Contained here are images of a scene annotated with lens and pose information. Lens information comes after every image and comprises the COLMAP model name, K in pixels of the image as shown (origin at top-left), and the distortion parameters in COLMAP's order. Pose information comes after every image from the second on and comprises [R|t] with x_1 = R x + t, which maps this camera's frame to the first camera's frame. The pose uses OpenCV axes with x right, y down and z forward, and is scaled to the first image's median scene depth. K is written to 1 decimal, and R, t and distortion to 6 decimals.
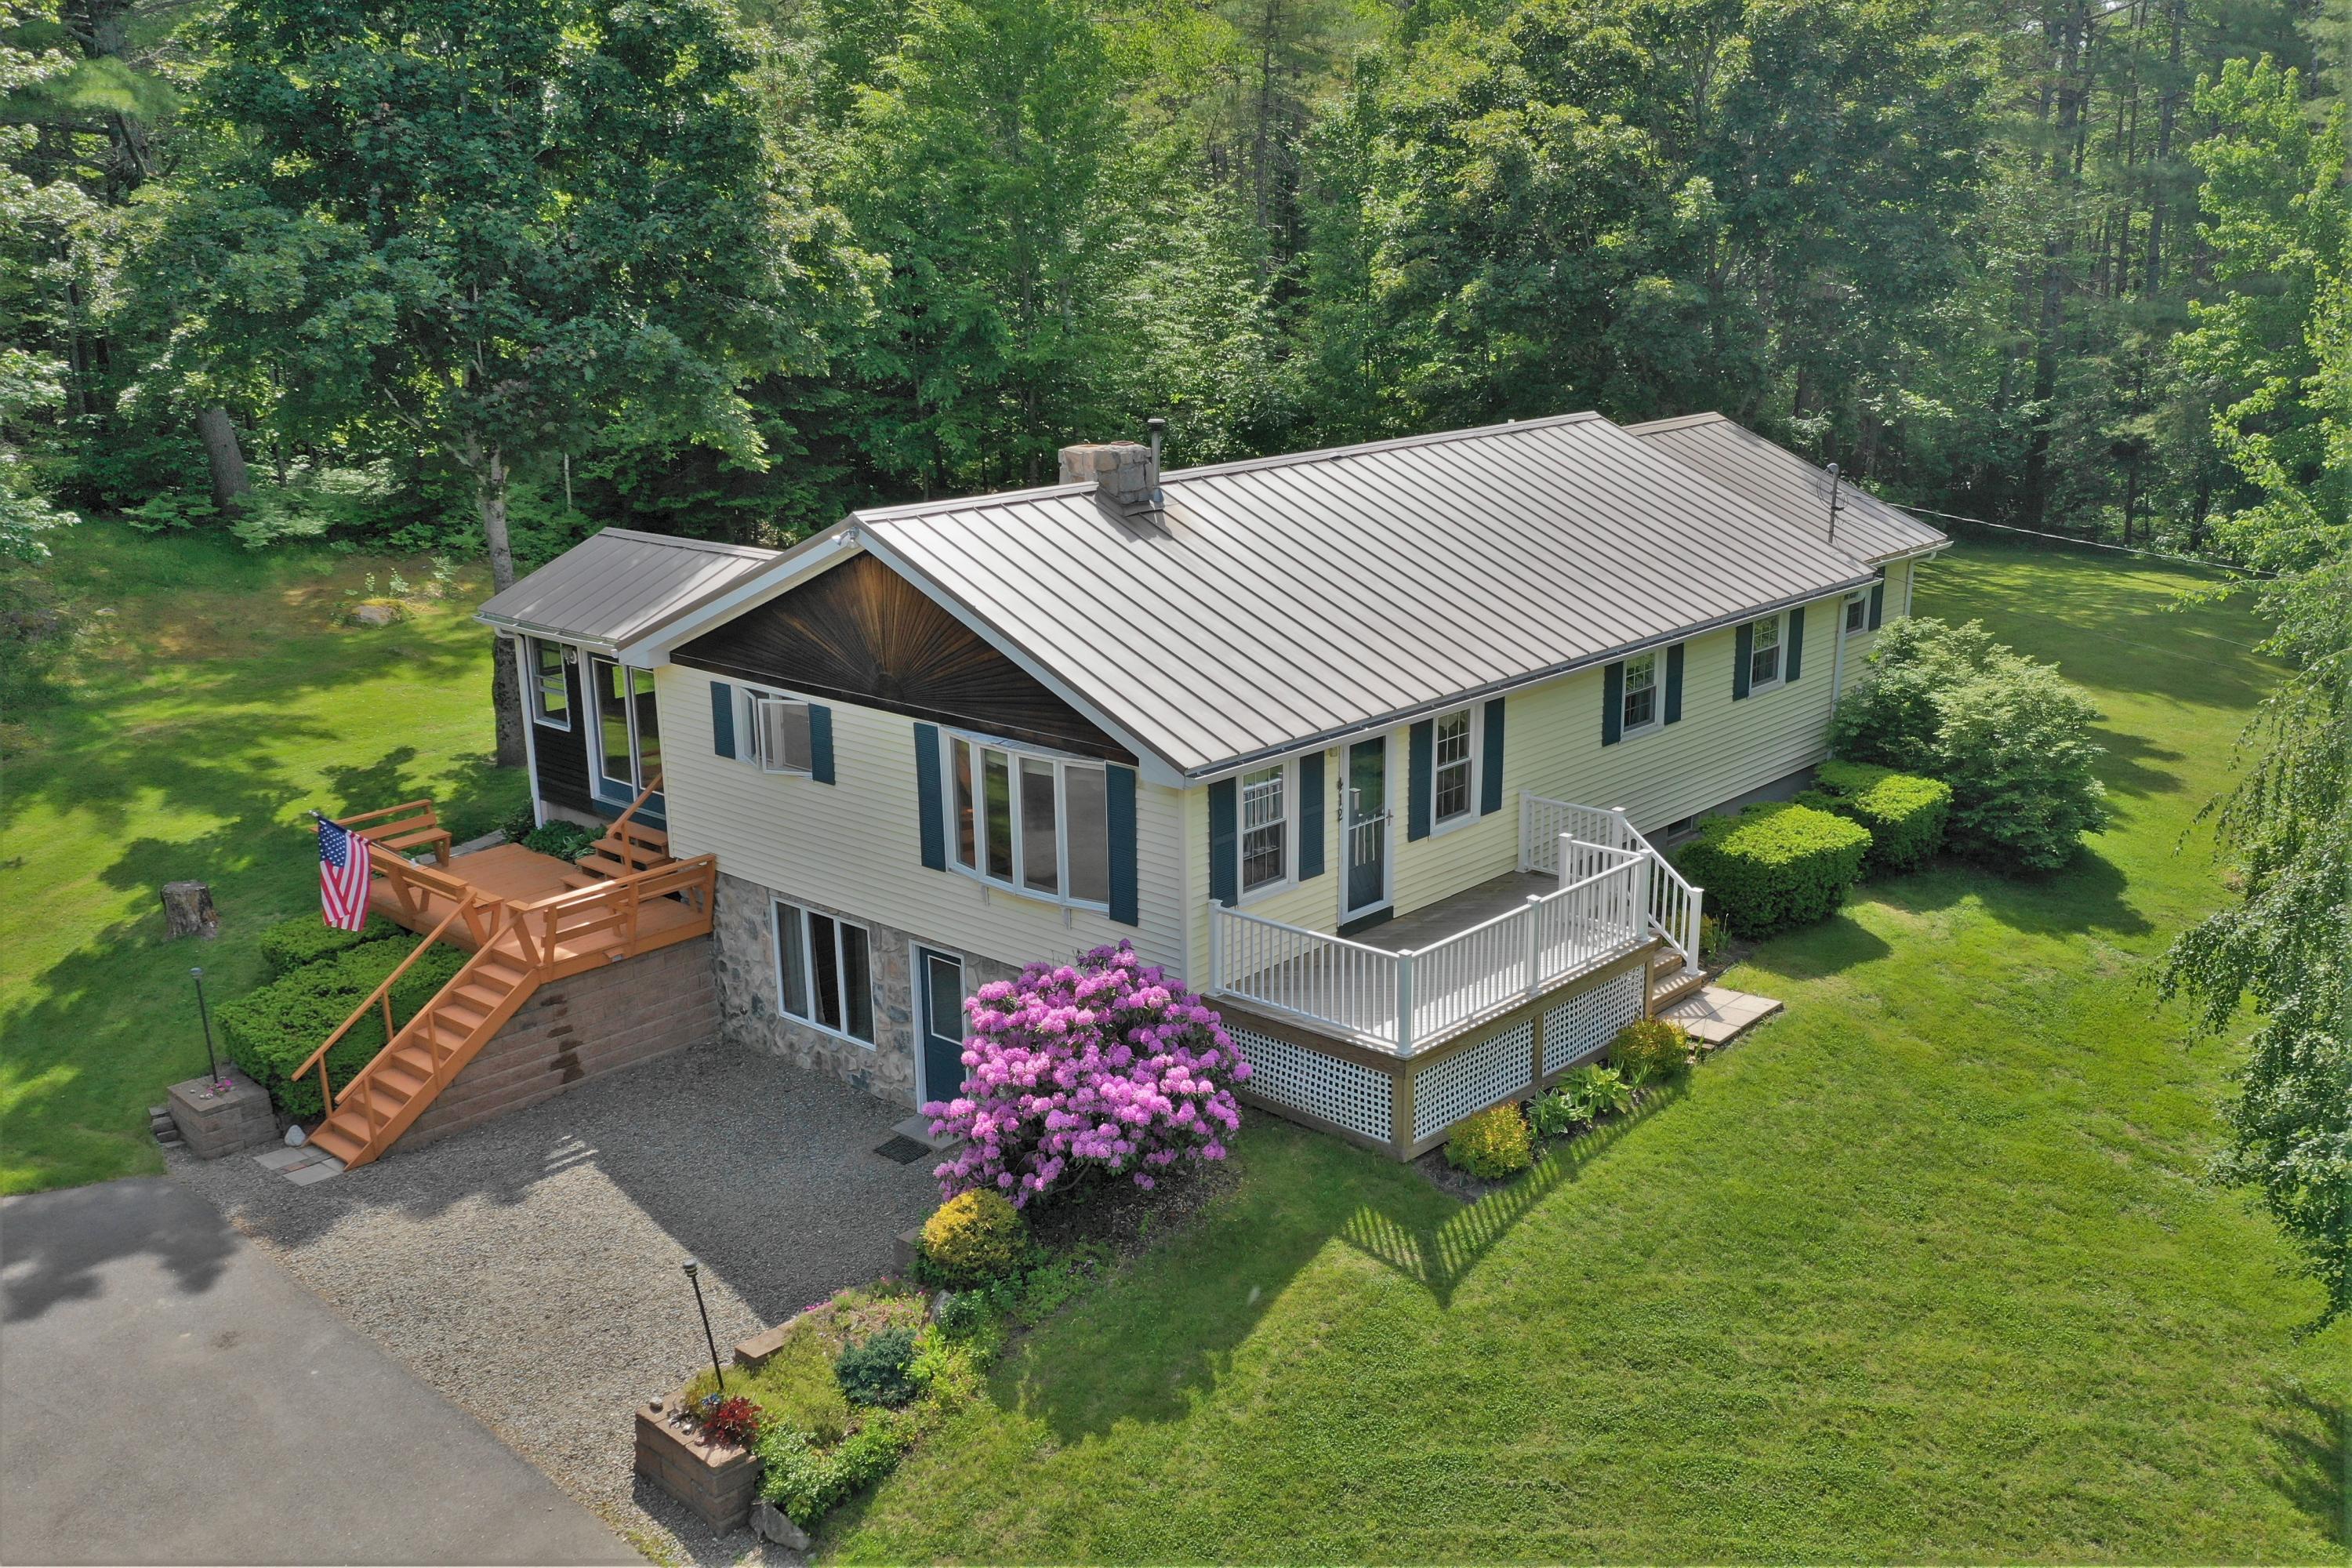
lens RADIAL K [[2044.5, 0, 1173.4], [0, 2044.5, 815.2], [0, 0, 1]] dist [0.001389, -0.000344]
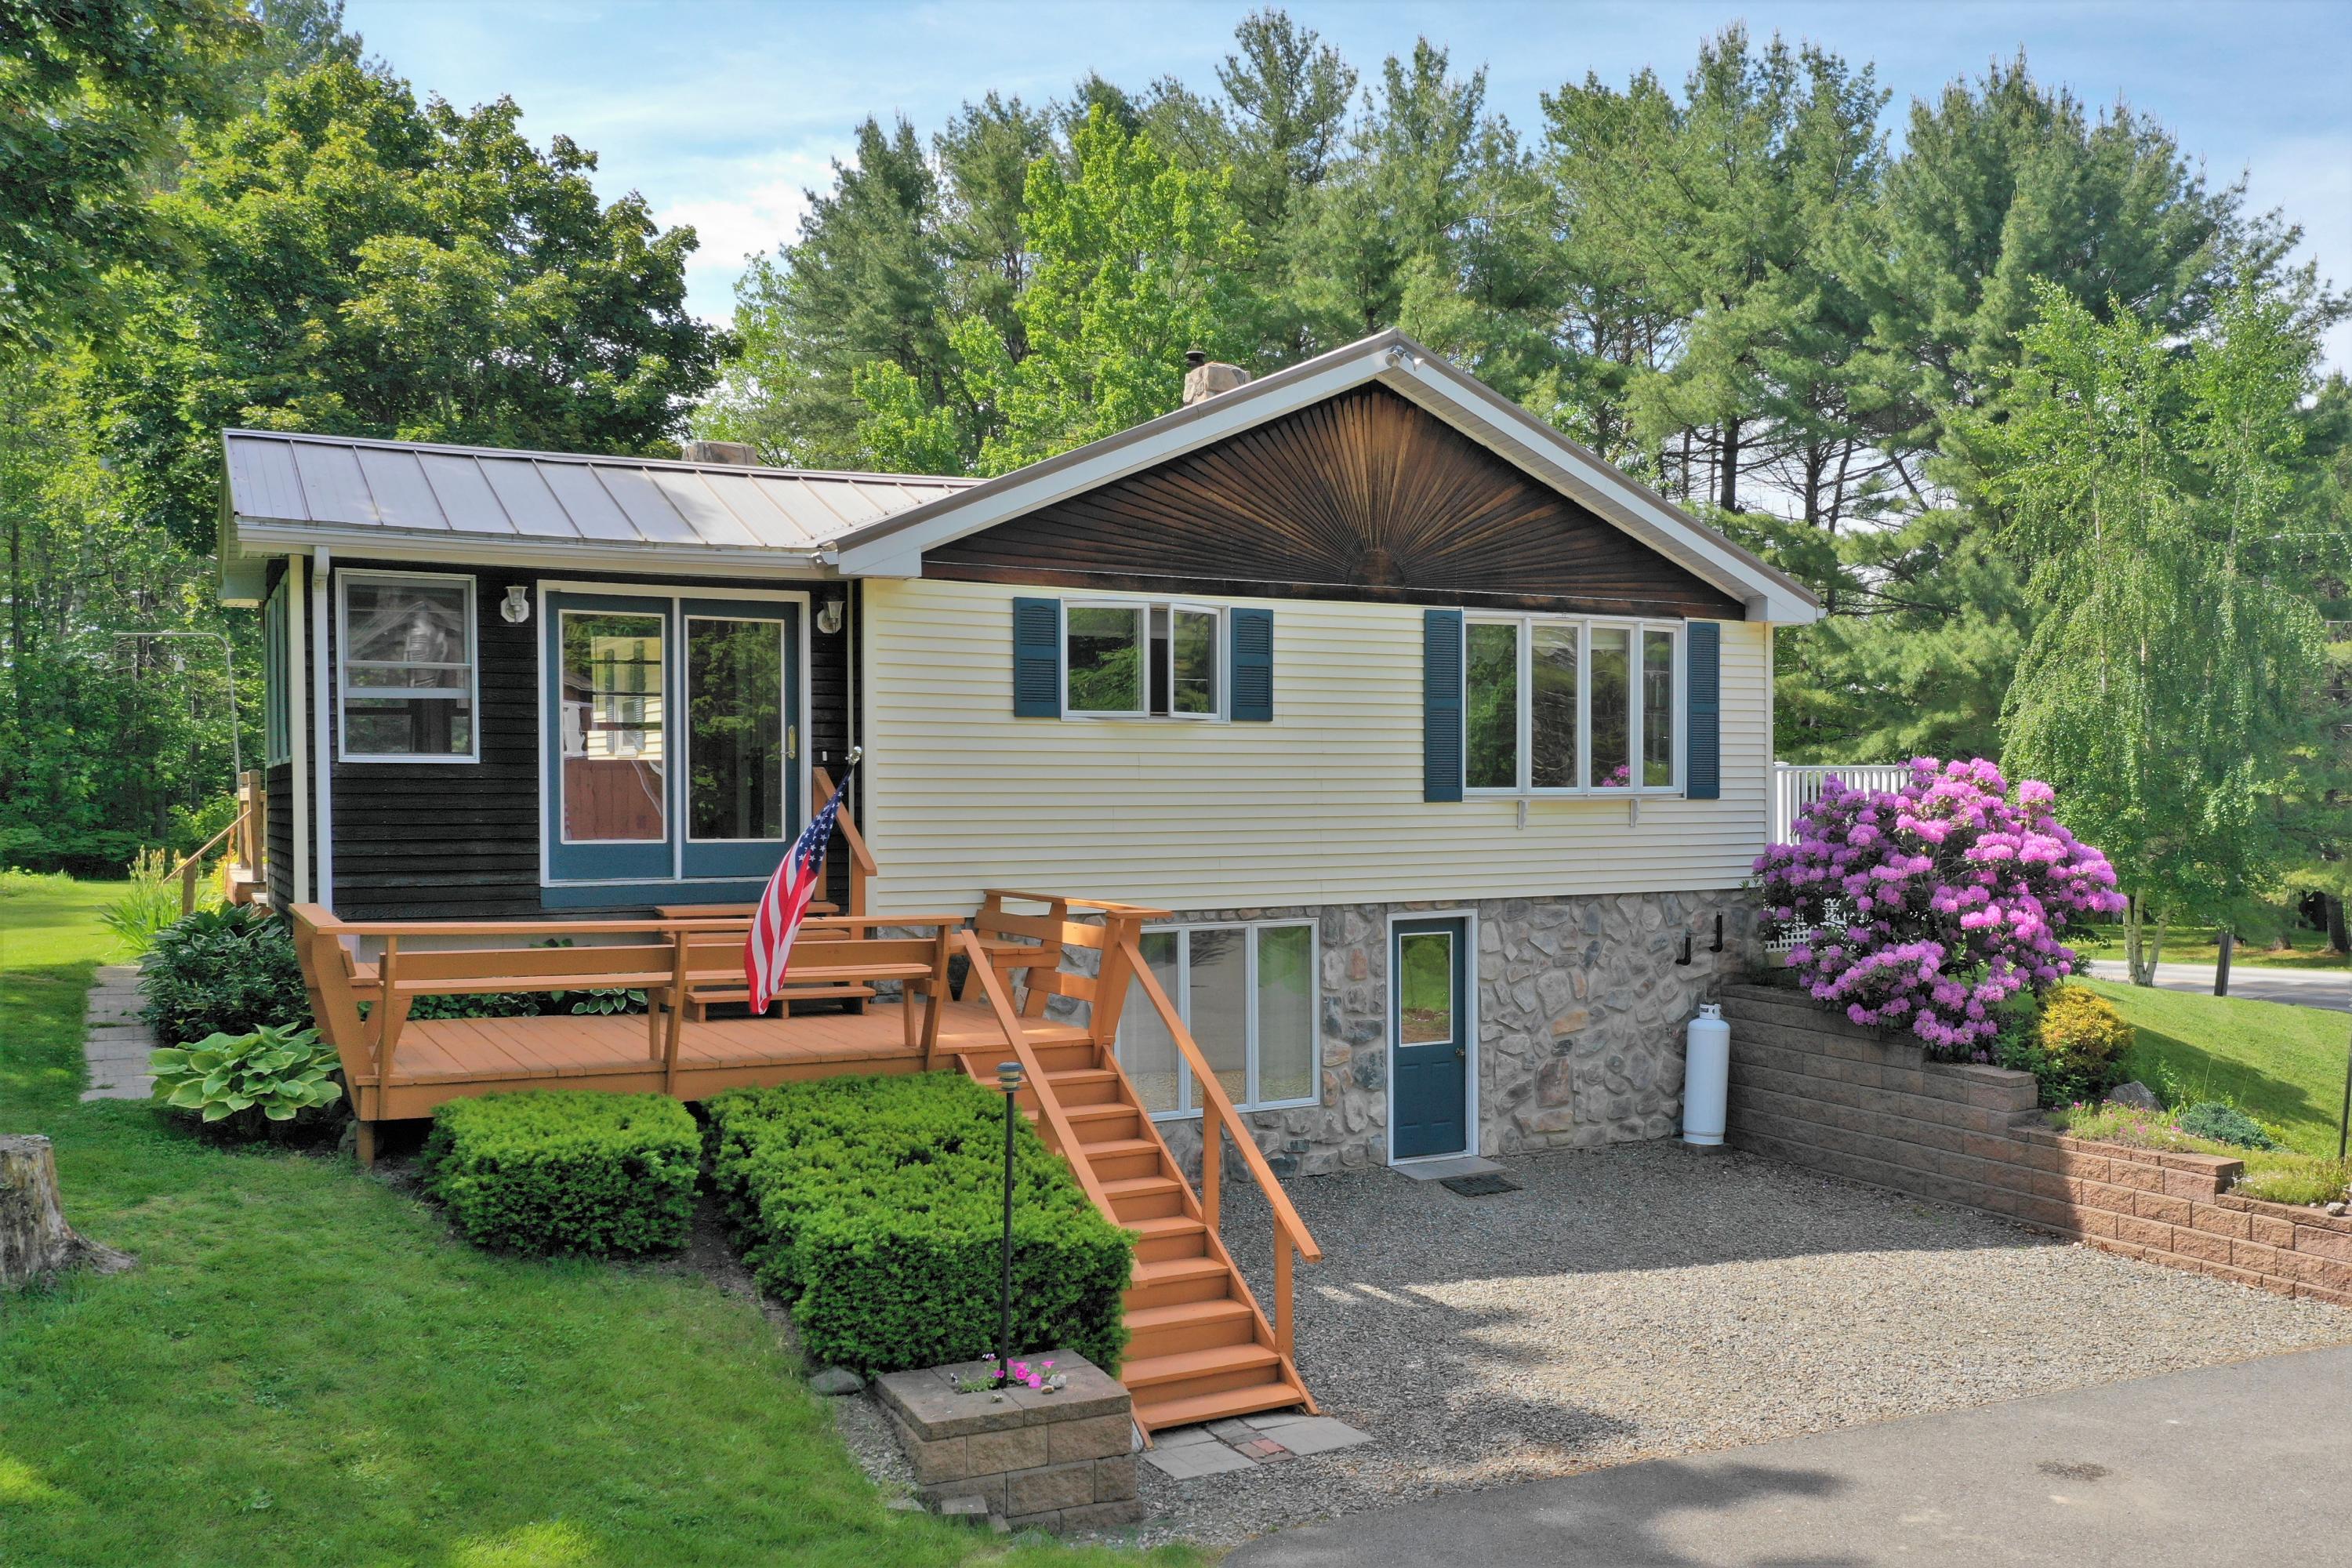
lens RADIAL K [[1911.6, 0, 1179.4], [0, 1911.6, 862.0], [0, 0, 1]] dist [0.003111, -0.000321]
pose [[0.359139, -0.019898, 0.933072, -0.797029], [0.251599, 0.964822, -0.076265, 0.074596], [-0.898731, 0.262150, 0.351512, 0.807027]]
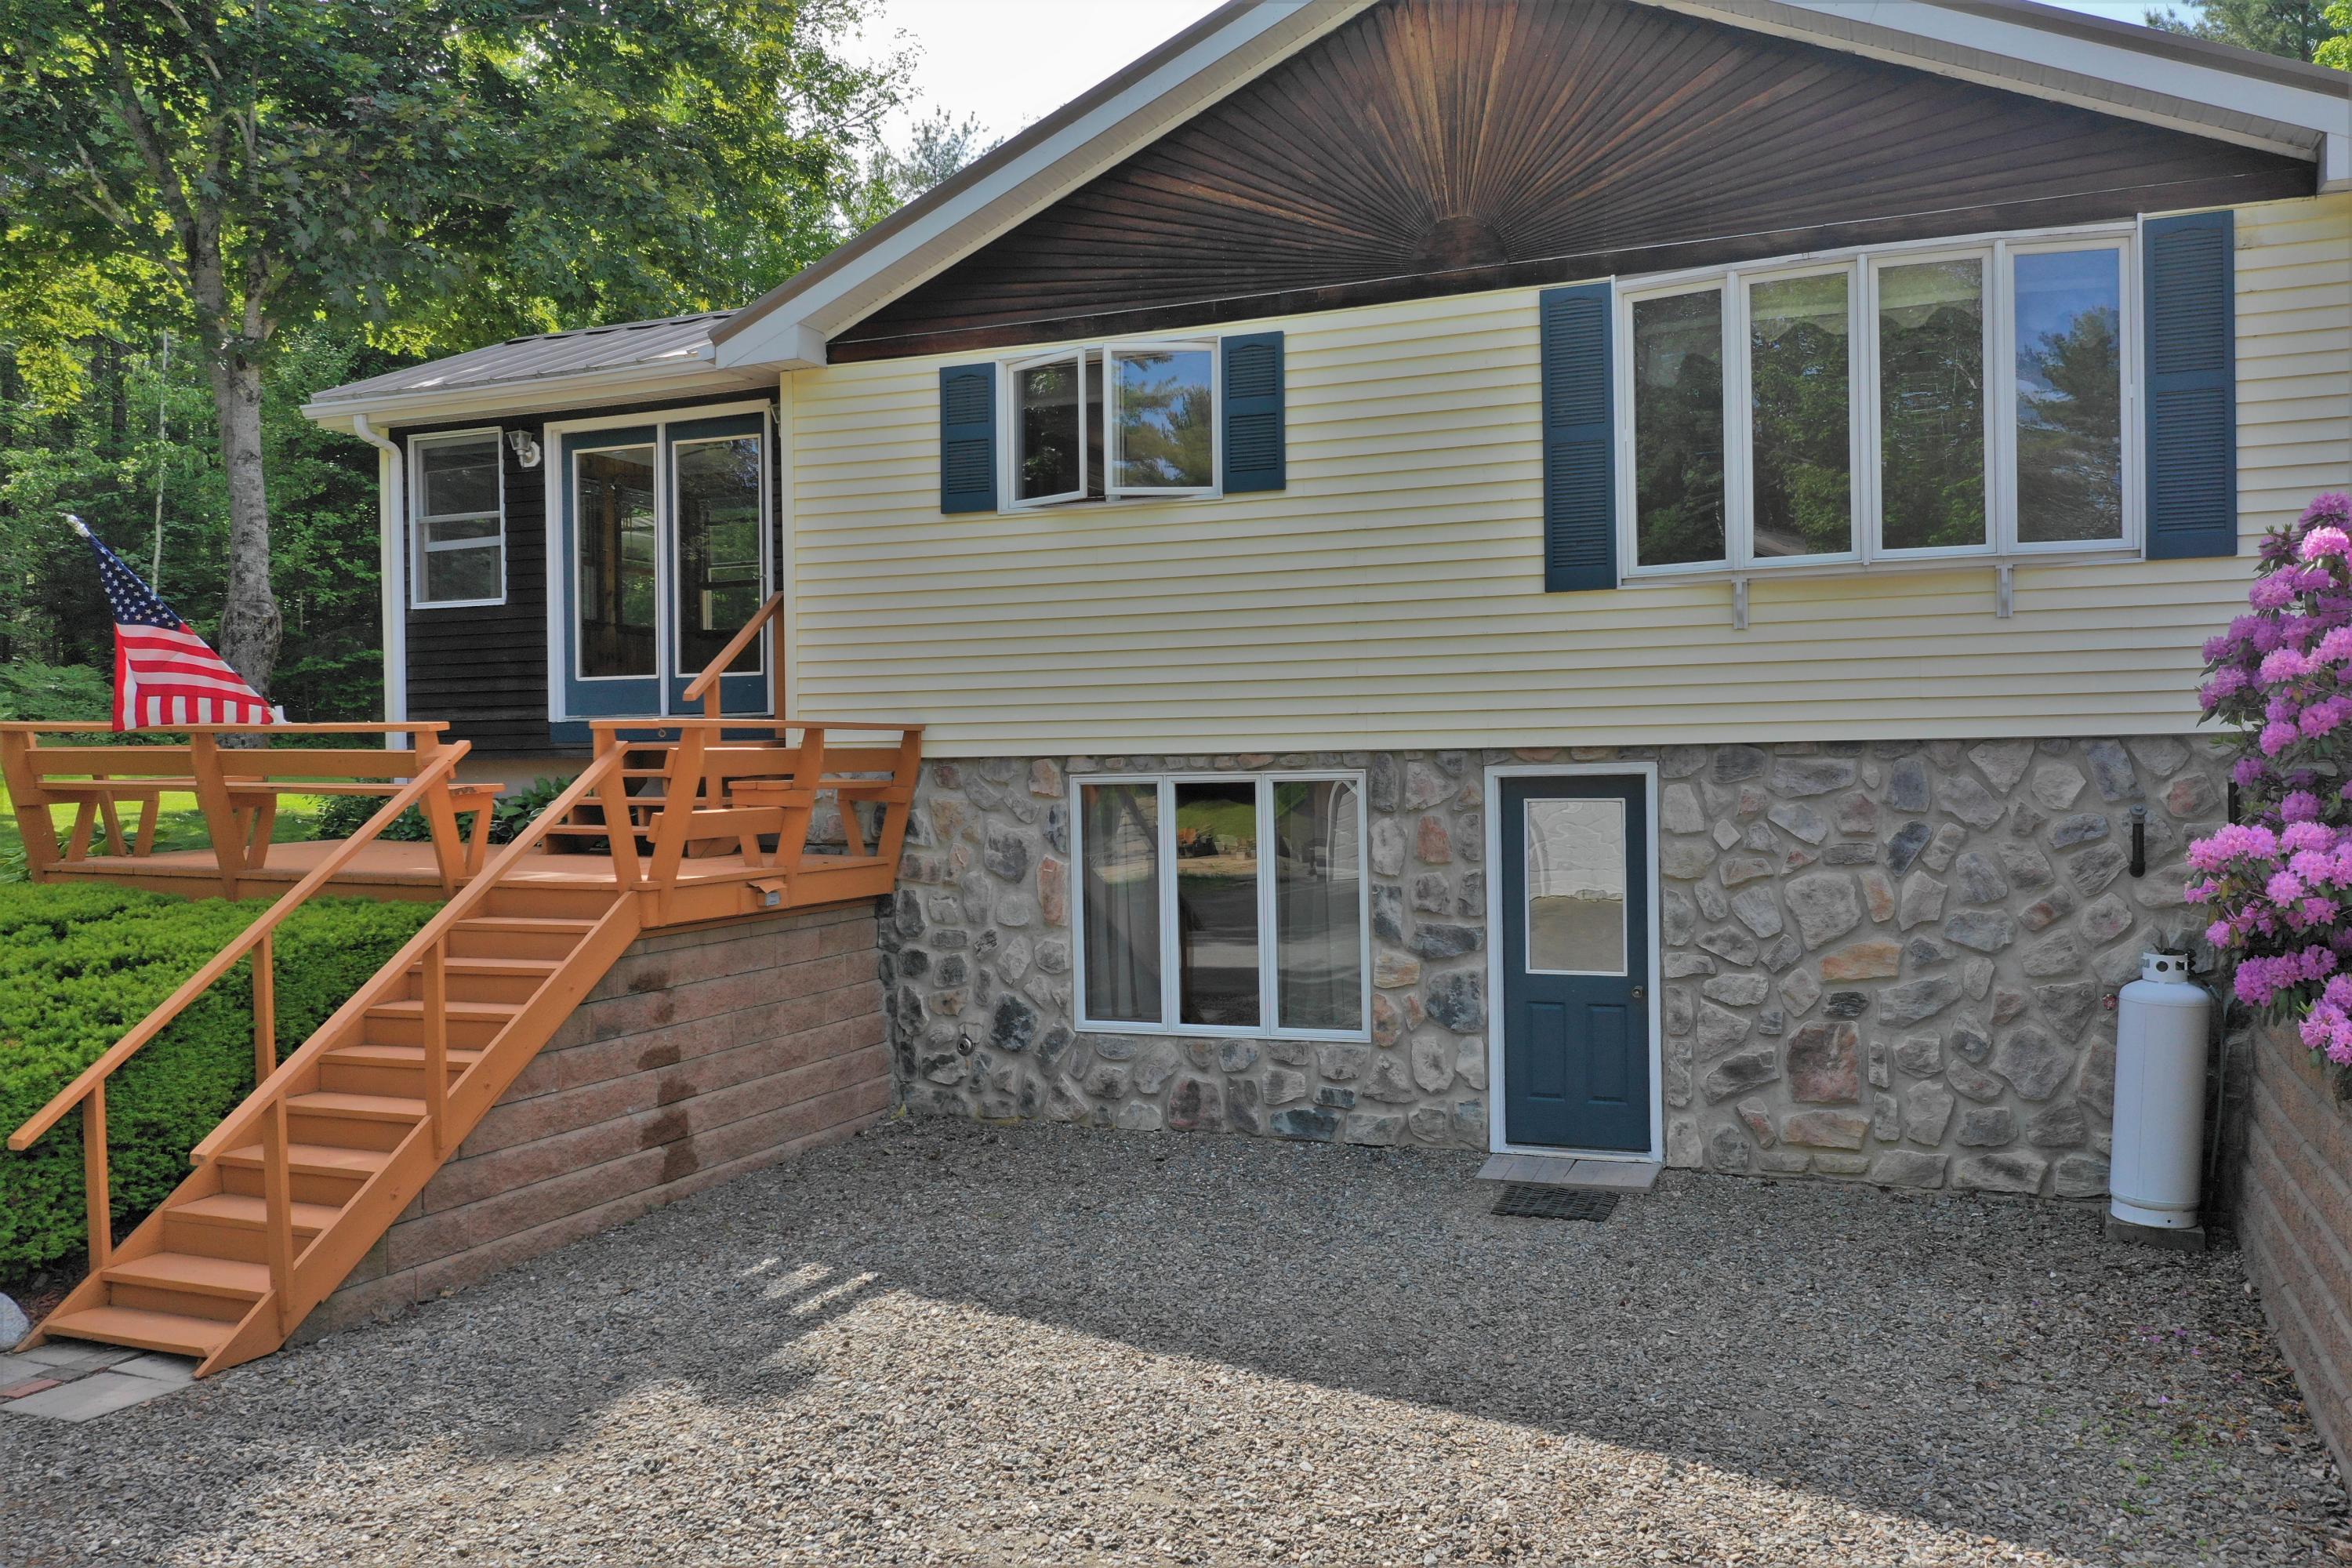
lens RADIAL K [[1794.7, 0, 1176.0], [0, 1794.7, 784.0], [0, 0, 1]] dist [0.002628, -0.004961]
pose [[0.943569, -0.004941, 0.331139, -0.337100], [0.090971, 0.965292, -0.244816, 0.160191], [-0.318437, 0.261125, 0.911269, 0.624628]]
